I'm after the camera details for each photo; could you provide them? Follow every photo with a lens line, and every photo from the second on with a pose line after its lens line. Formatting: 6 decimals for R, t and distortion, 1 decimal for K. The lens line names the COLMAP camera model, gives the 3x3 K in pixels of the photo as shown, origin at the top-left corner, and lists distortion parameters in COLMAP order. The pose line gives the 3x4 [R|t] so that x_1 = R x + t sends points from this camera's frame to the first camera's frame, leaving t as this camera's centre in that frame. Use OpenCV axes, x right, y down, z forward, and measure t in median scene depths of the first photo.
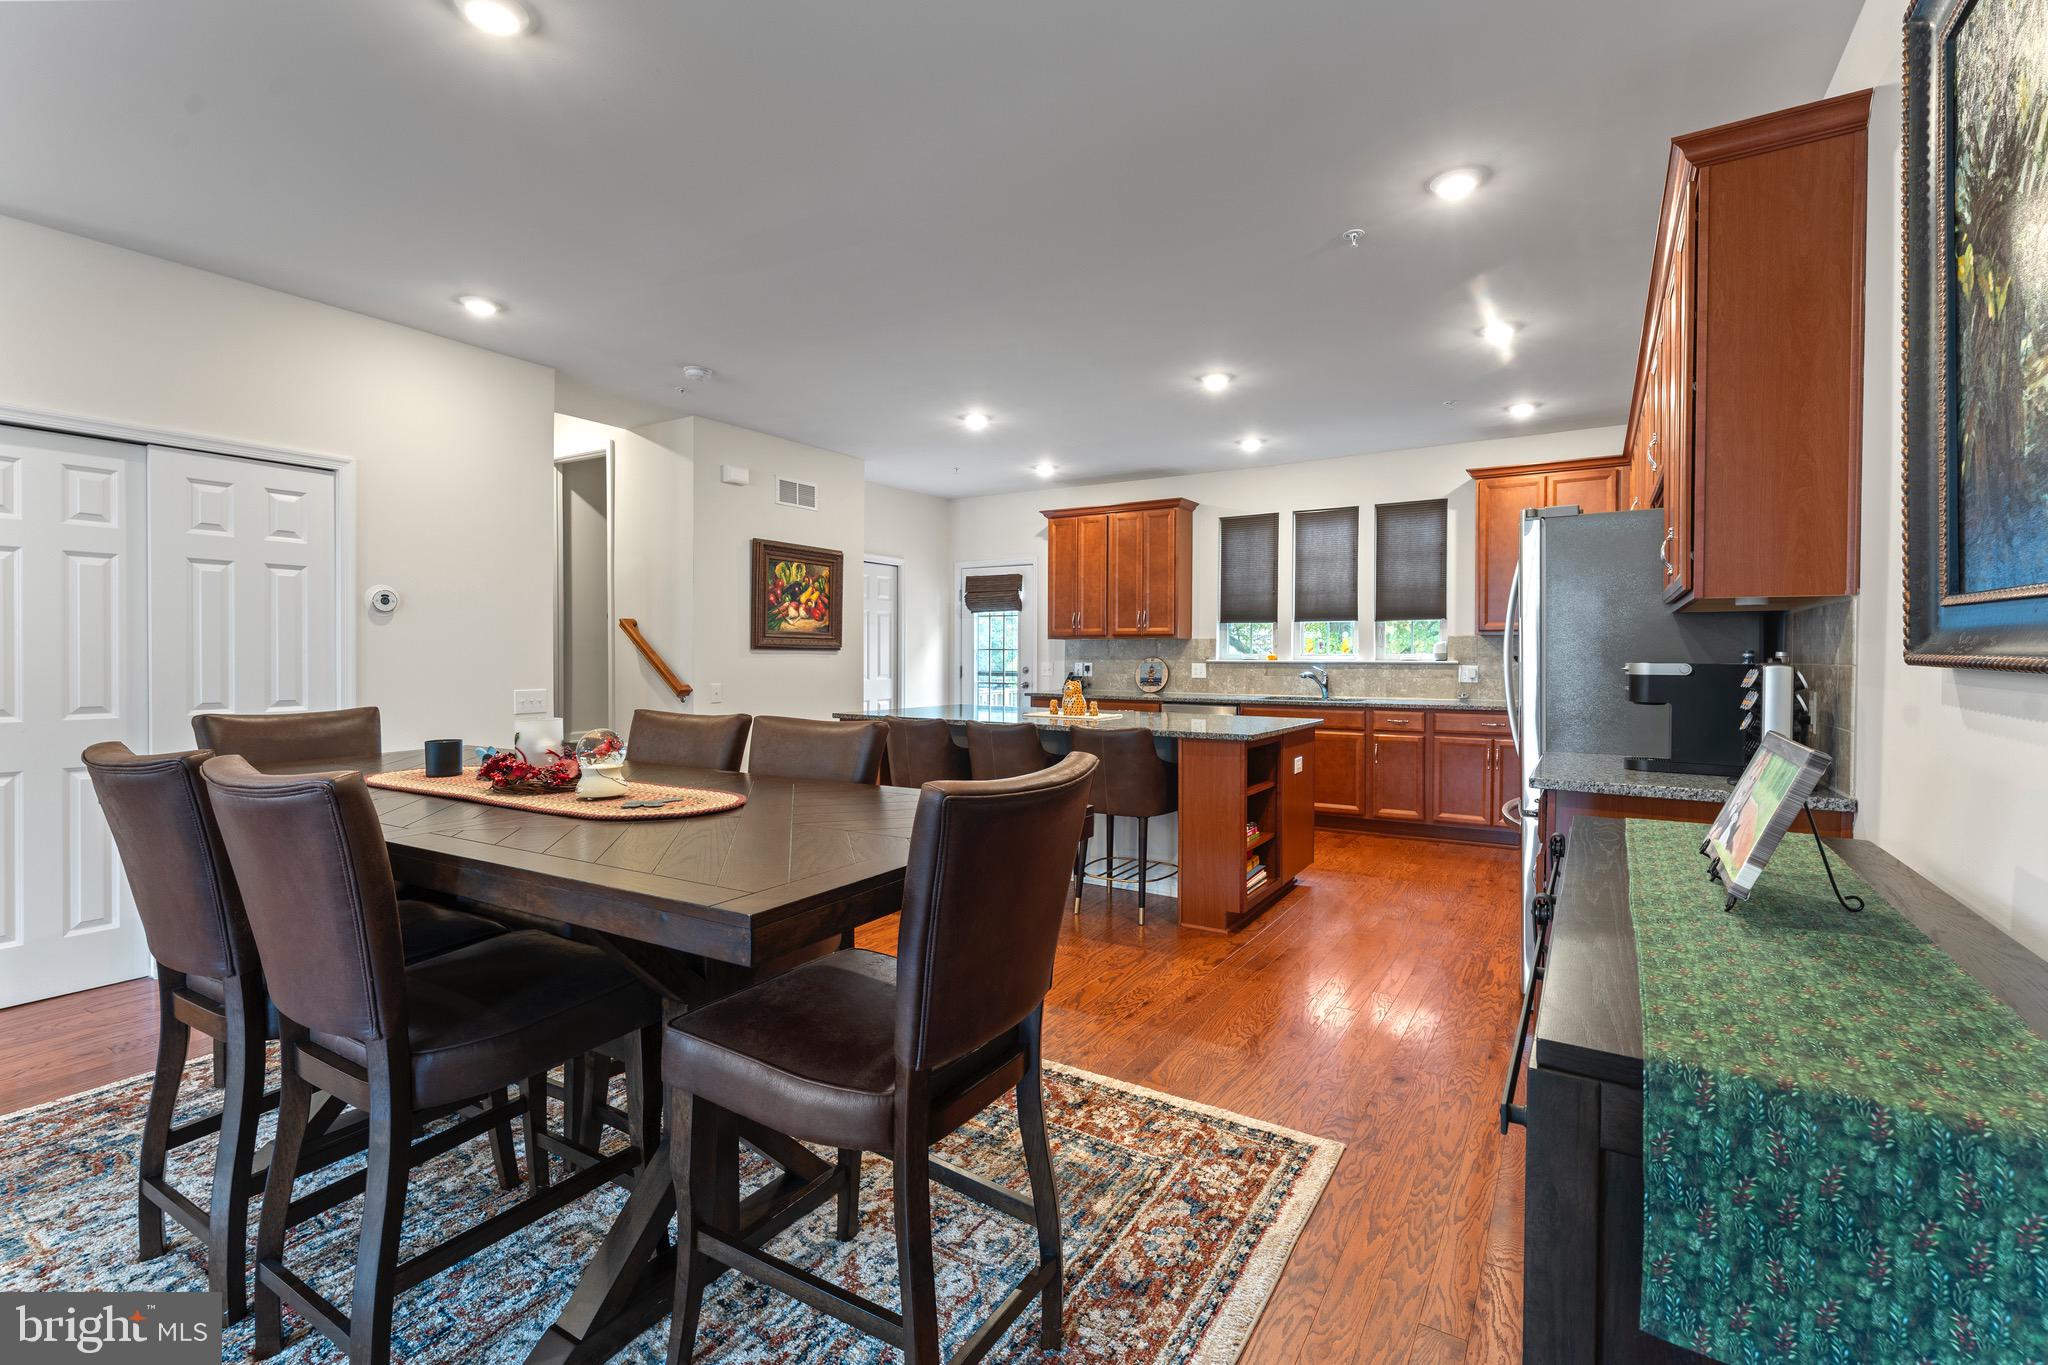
lens RADIAL K [[919.9, 0, 1025.0], [0, 919.9, 662.9], [0, 0, 1]] dist [-0.002056, -0.001515]
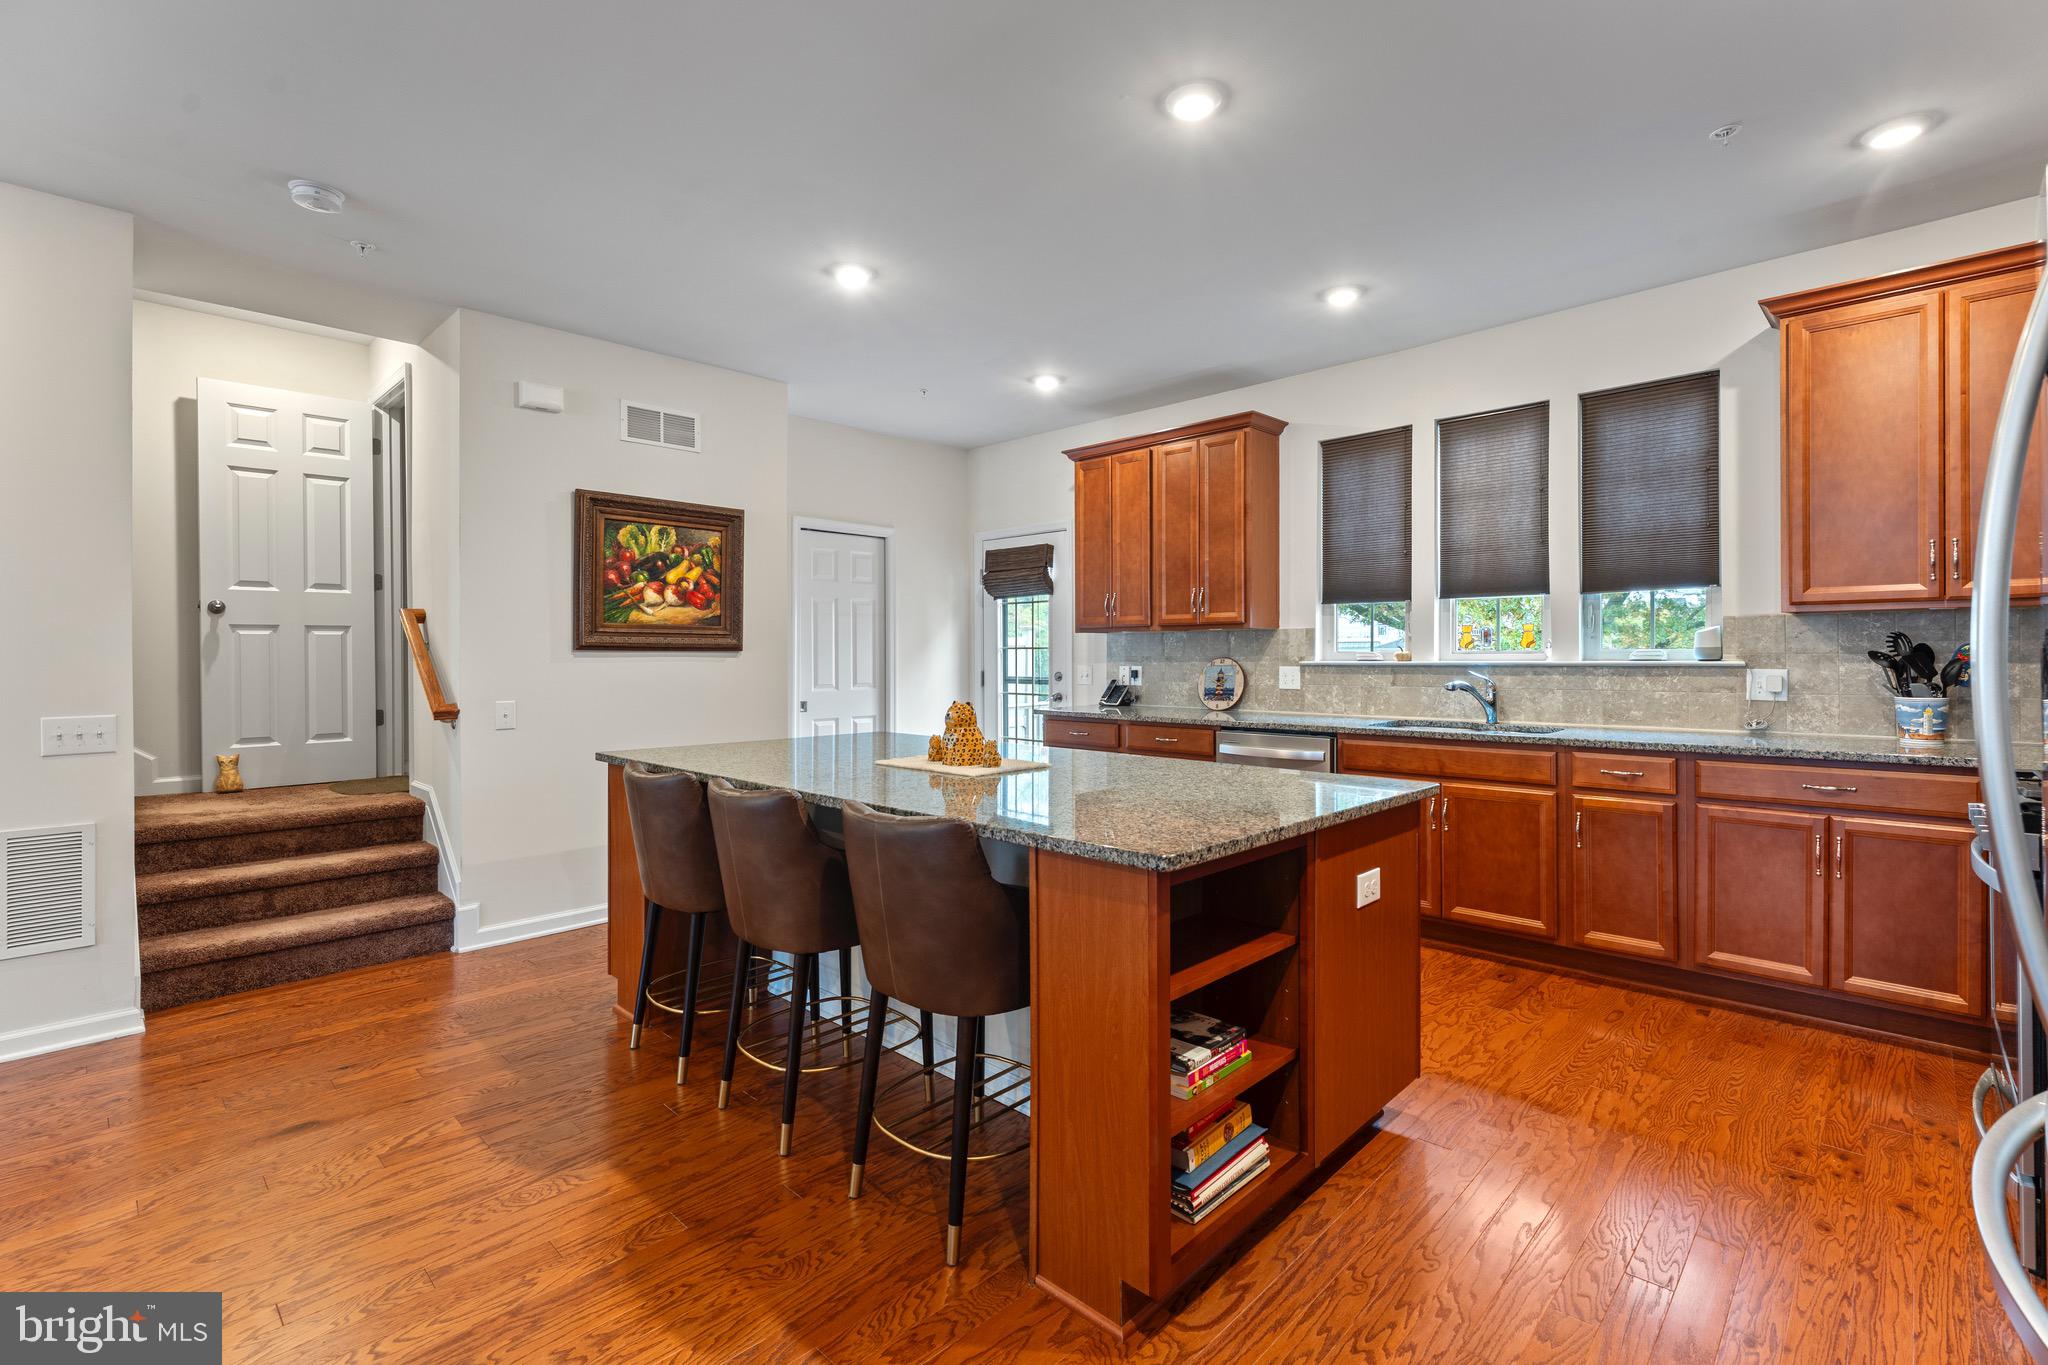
lens RADIAL K [[919.9, 0, 1026.8], [0, 919.9, 655.7], [0, 0, 1]] dist [-0.002056, -0.001515]
pose [[0.977281, -0.006782, -0.211840, 0.162395], [0.004960, 0.999946, -0.009132, -0.002507], [0.211890, 0.007874, 0.977262, 0.360564]]
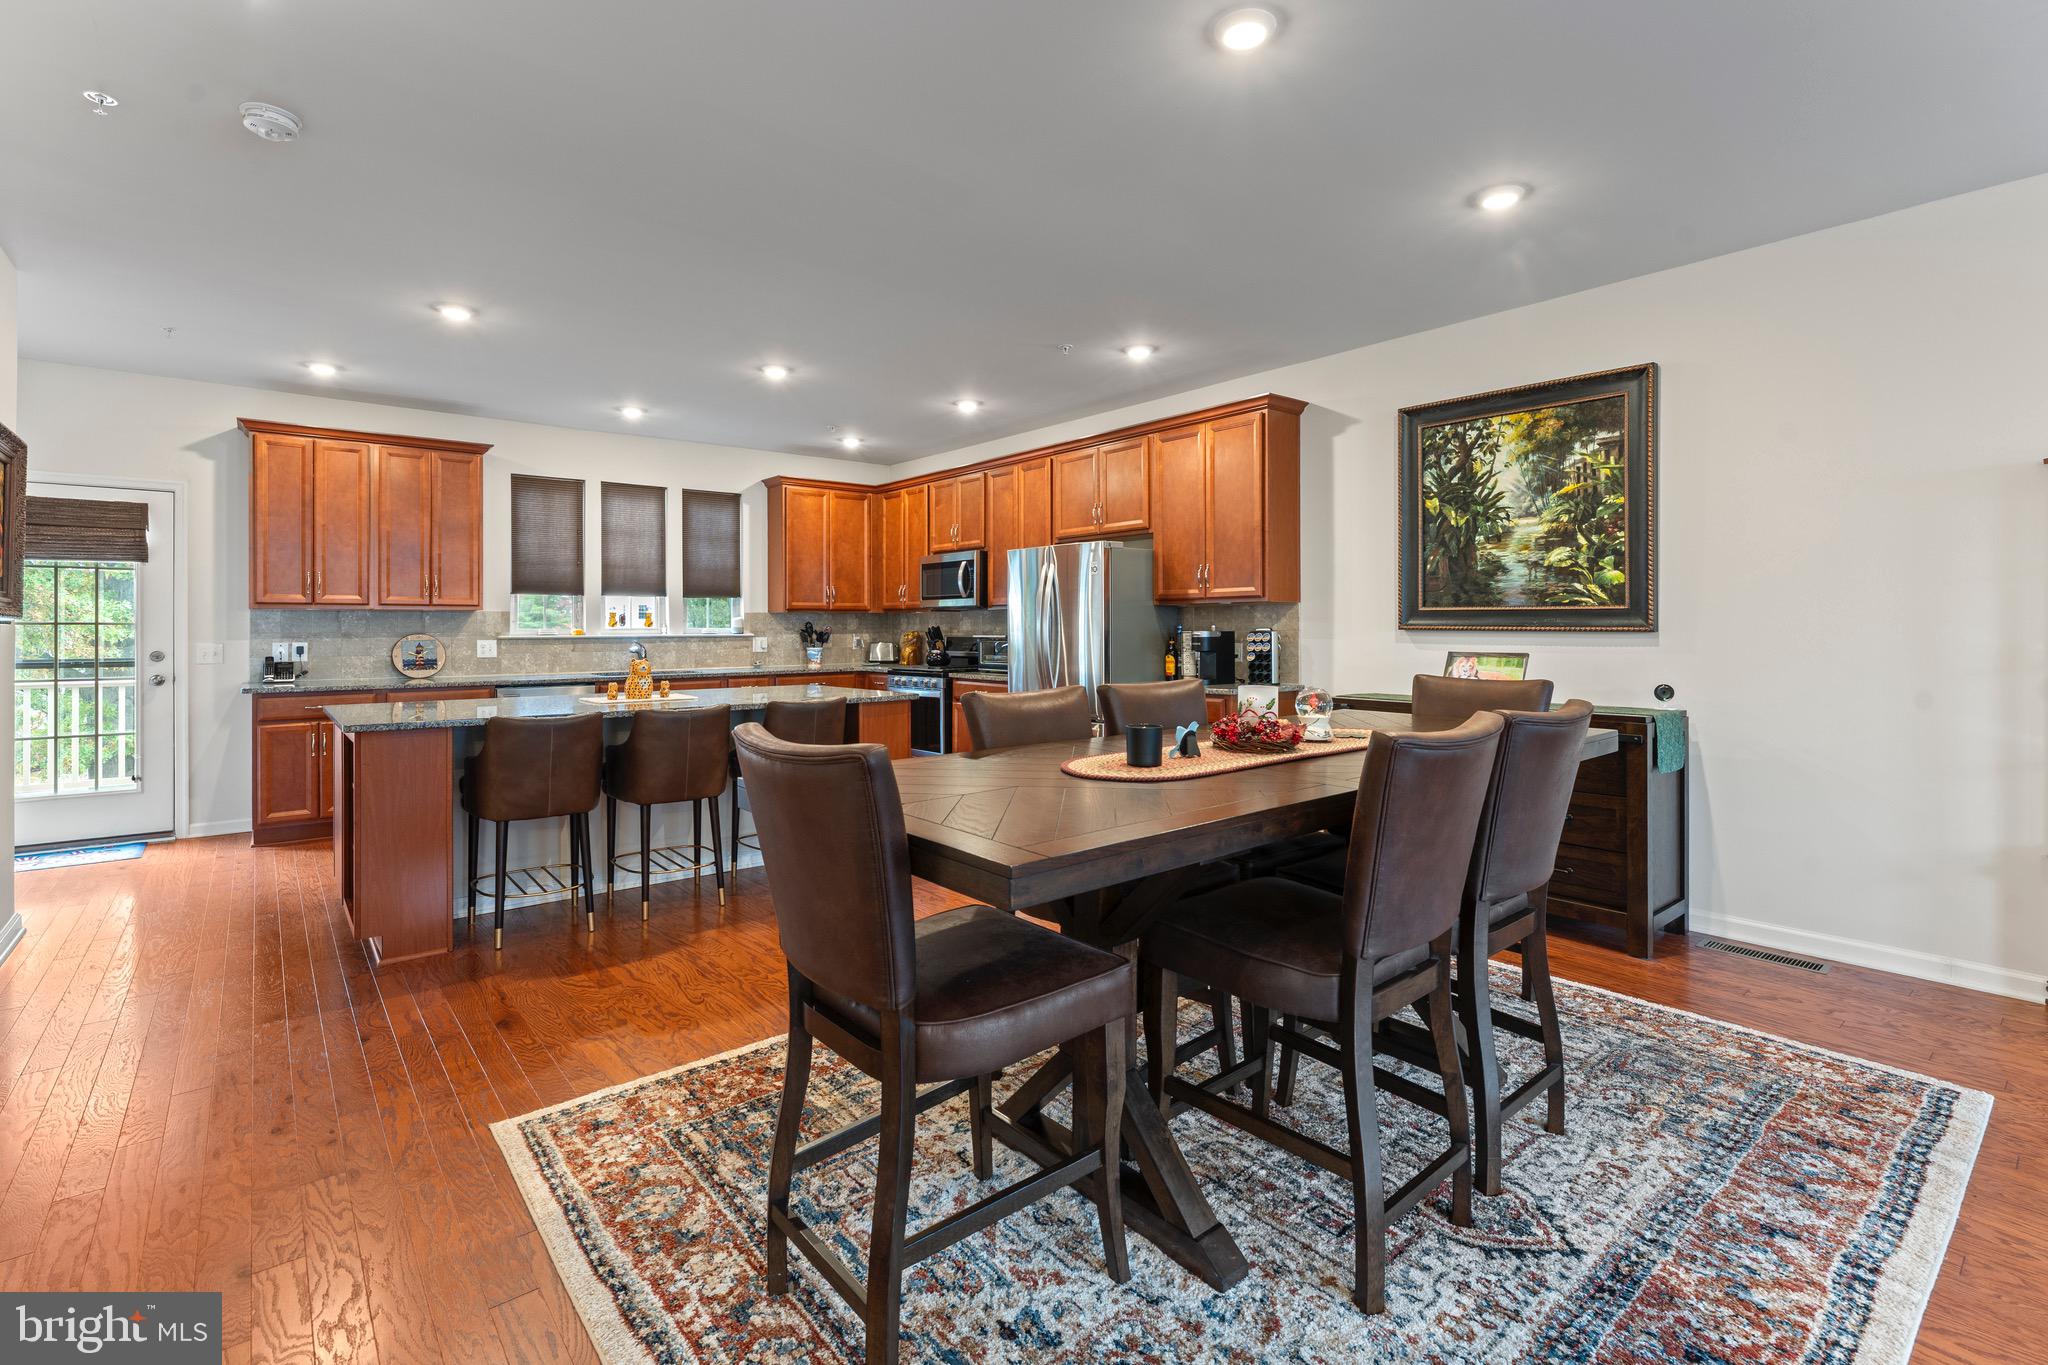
lens RADIAL K [[919.9, 0, 1035.2], [0, 919.9, 671.4], [0, 0, 1]] dist [-0.002056, -0.001515]
pose [[0.304688, -0.048066, 0.951239, -0.524544], [0.012310, 0.998841, 0.046528, -0.004439], [-0.952373, -0.002467, 0.304927, 0.285847]]
